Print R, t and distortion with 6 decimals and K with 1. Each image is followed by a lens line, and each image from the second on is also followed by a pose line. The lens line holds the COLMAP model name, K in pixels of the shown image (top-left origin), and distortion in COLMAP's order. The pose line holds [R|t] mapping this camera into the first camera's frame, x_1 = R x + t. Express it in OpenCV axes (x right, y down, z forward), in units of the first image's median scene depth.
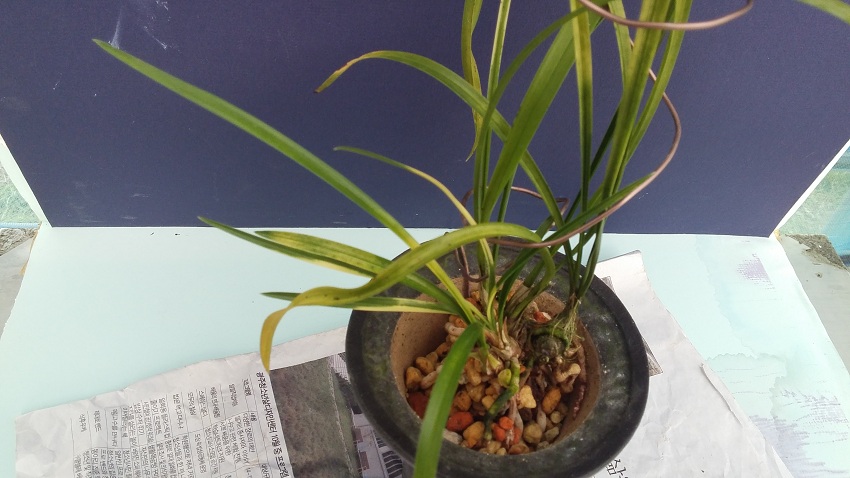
lens RADIAL K [[725.4, 0, 425.0], [0, 725.4, 239.0], [0, 0, 1]] dist [0.091899, -0.131871]
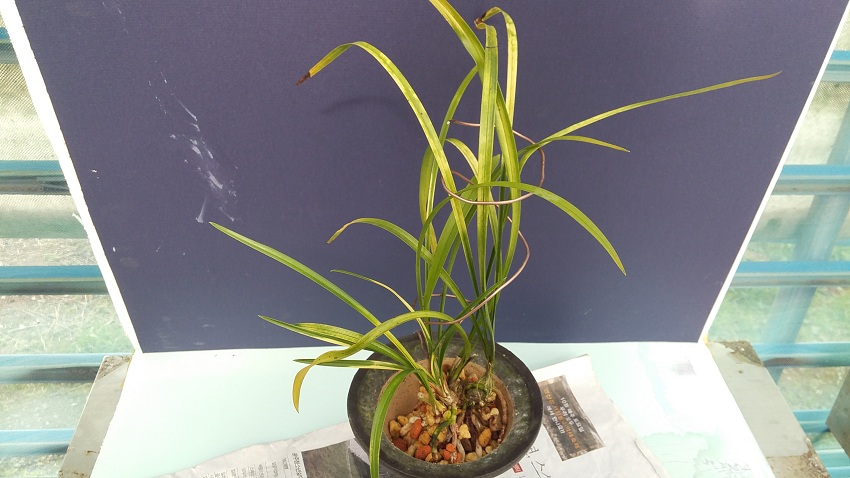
lens RADIAL K [[735.4, 0, 428.6], [0, 735.4, 238.0], [0, 0, 1]] dist [0.079254, -0.120784]
pose [[0.997879, -0.045777, -0.046272, 0.106021], [0.035378, 0.978174, -0.204756, 0.092012], [0.054635, 0.202685, 0.977719, -0.419355]]
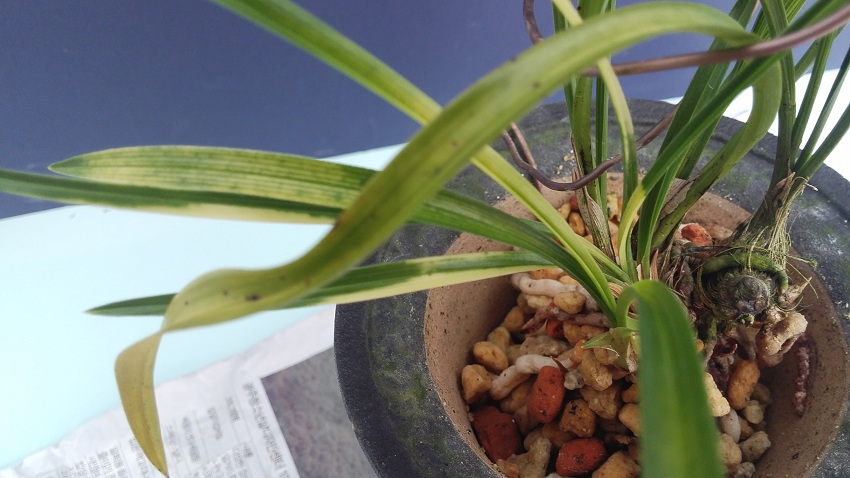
lens RADIAL K [[735.4, 0, 428.6], [0, 735.4, 238.0], [0, 0, 1]] dist [0.079254, -0.120784]
pose [[0.981817, -0.186921, -0.033121, -0.008715], [0.189159, 0.978007, 0.087867, 0.020005], [0.015968, -0.092535, 0.995581, 0.341240]]
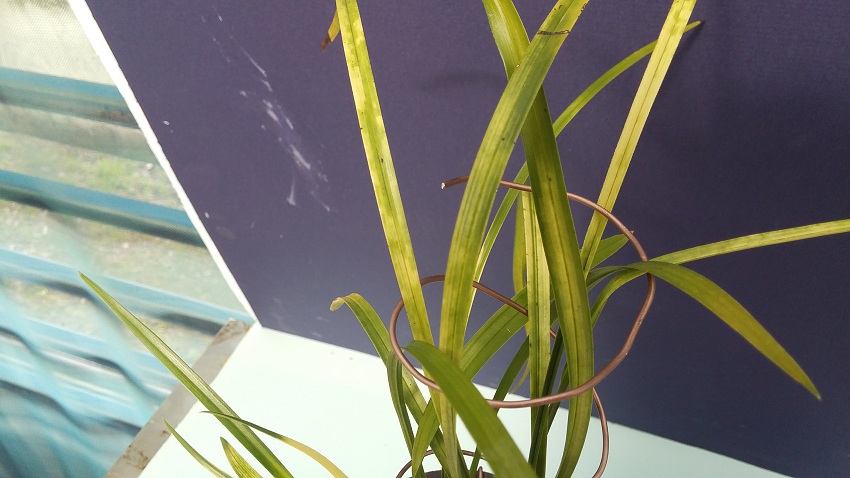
lens RADIAL K [[735.4, 0, 428.6], [0, 735.4, 238.0], [0, 0, 1]] dist [0.079254, -0.120784]
pose [[0.876032, 0.171927, -0.450565, 0.279416], [-0.223142, 0.972770, -0.062664, -0.173373], [0.427522, 0.155435, 0.890542, 0.066364]]
